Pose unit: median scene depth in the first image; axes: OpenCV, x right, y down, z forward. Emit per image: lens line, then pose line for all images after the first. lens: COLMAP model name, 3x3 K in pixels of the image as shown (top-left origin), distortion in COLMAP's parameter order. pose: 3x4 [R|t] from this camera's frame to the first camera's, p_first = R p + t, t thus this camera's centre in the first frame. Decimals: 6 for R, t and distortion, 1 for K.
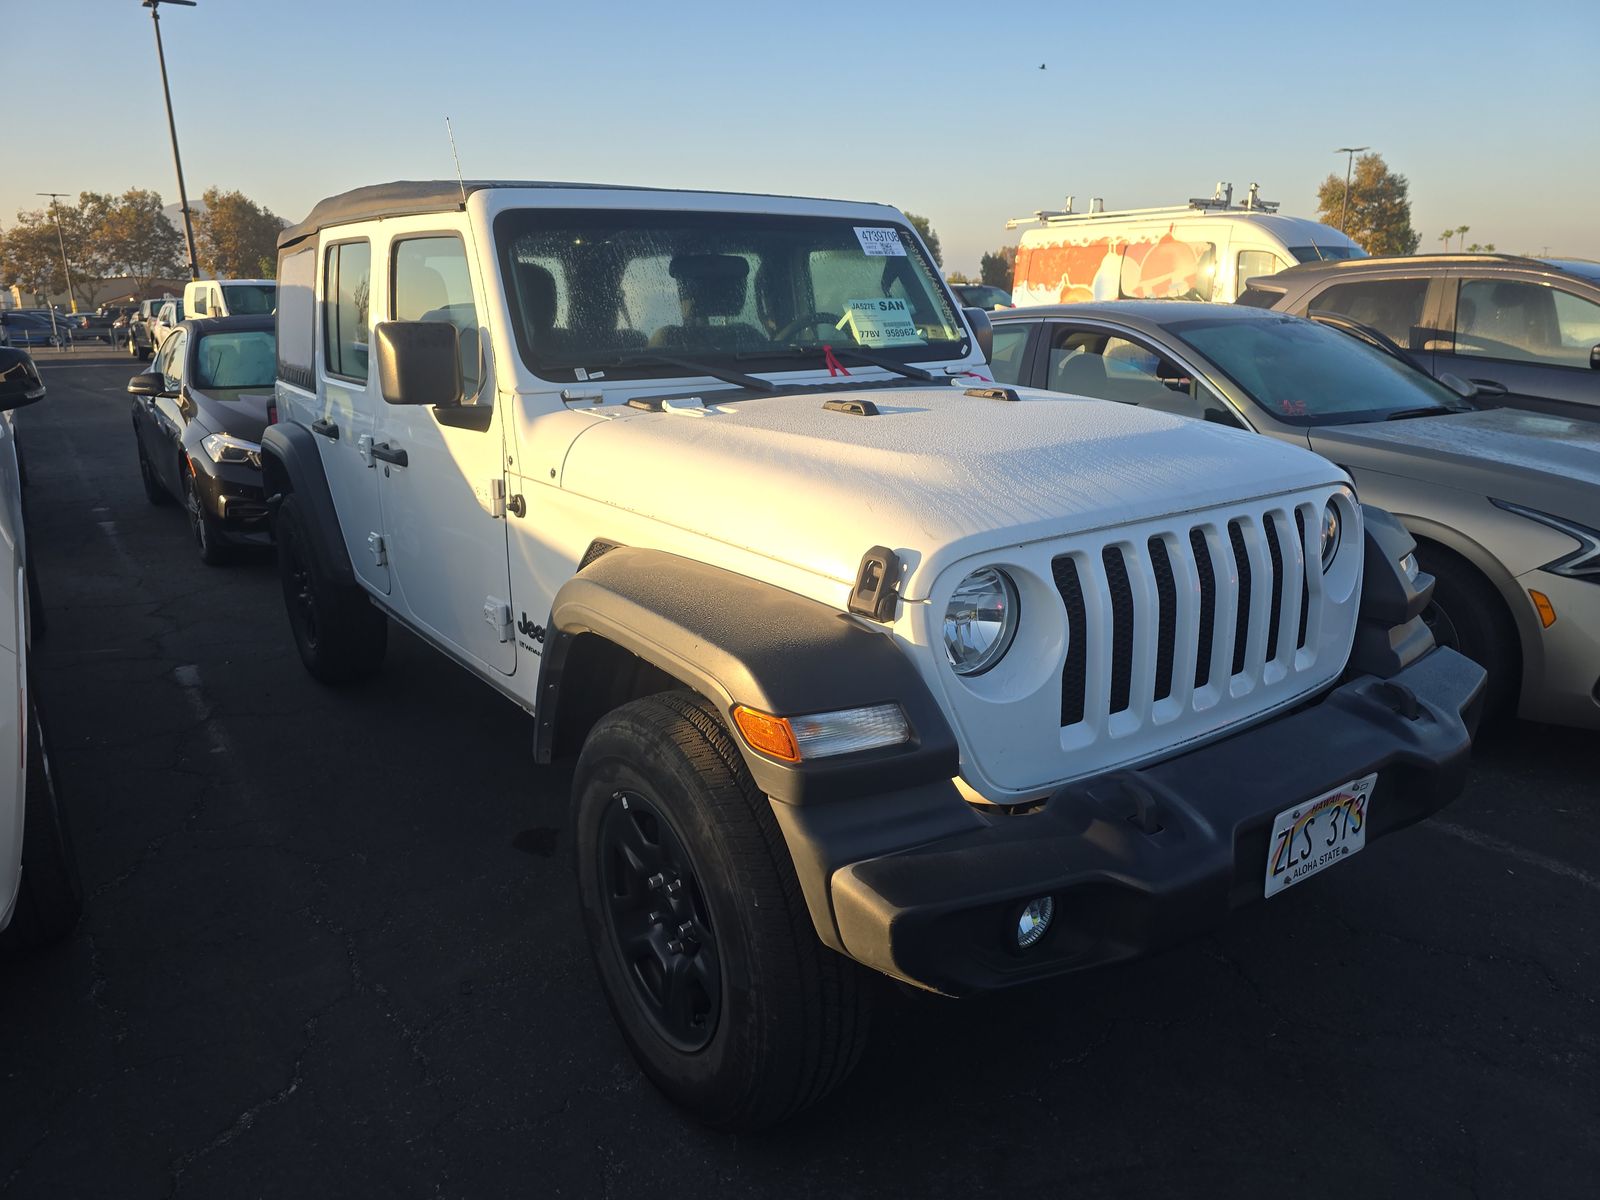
lens RADIAL K [[1081.3, 0, 790.2], [0, 1081.3, 593.9], [0, 0, 1]] dist [0.037013, -0.015325]
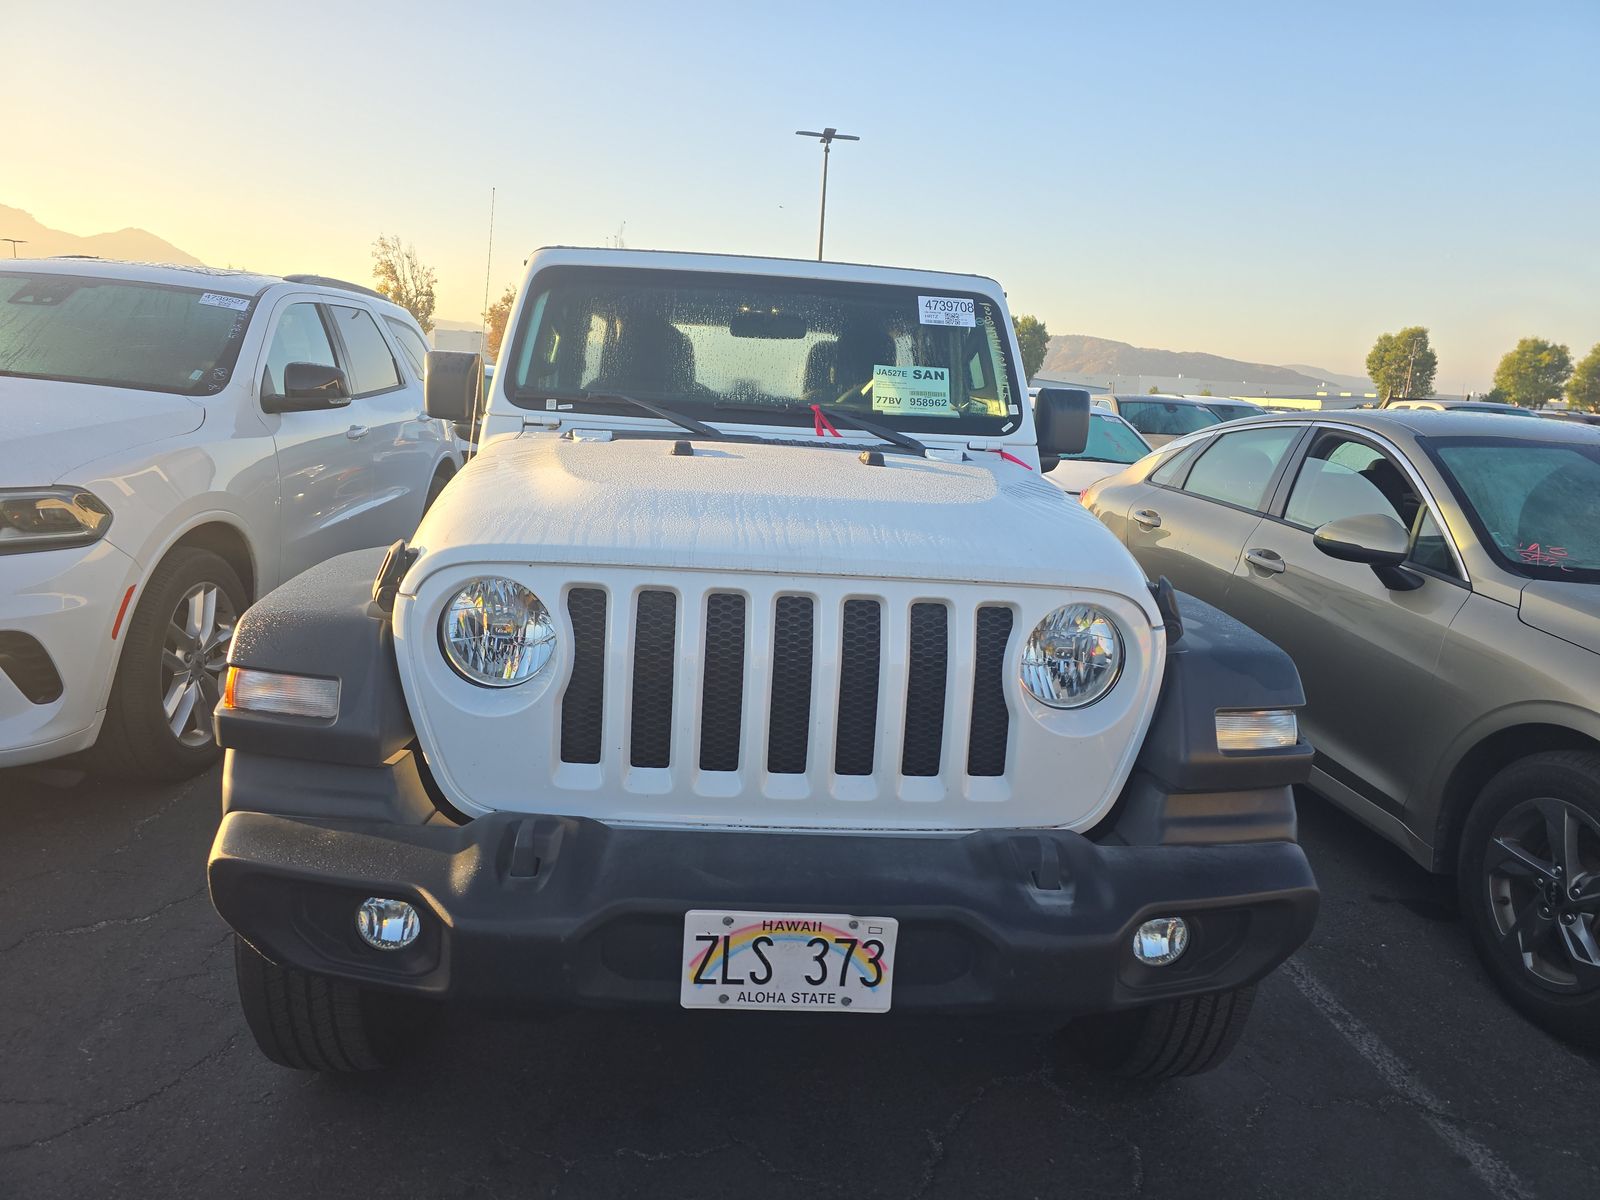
lens RADIAL K [[1081.3, 0, 791.7], [0, 1081.3, 584.1], [0, 0, 1]] dist [0.037013, -0.015325]
pose [[0.856819, 0.156383, -0.491331, 0.602884], [-0.203346, 0.978150, -0.043280, -0.021995], [0.473827, 0.136993, 0.869897, 0.161588]]
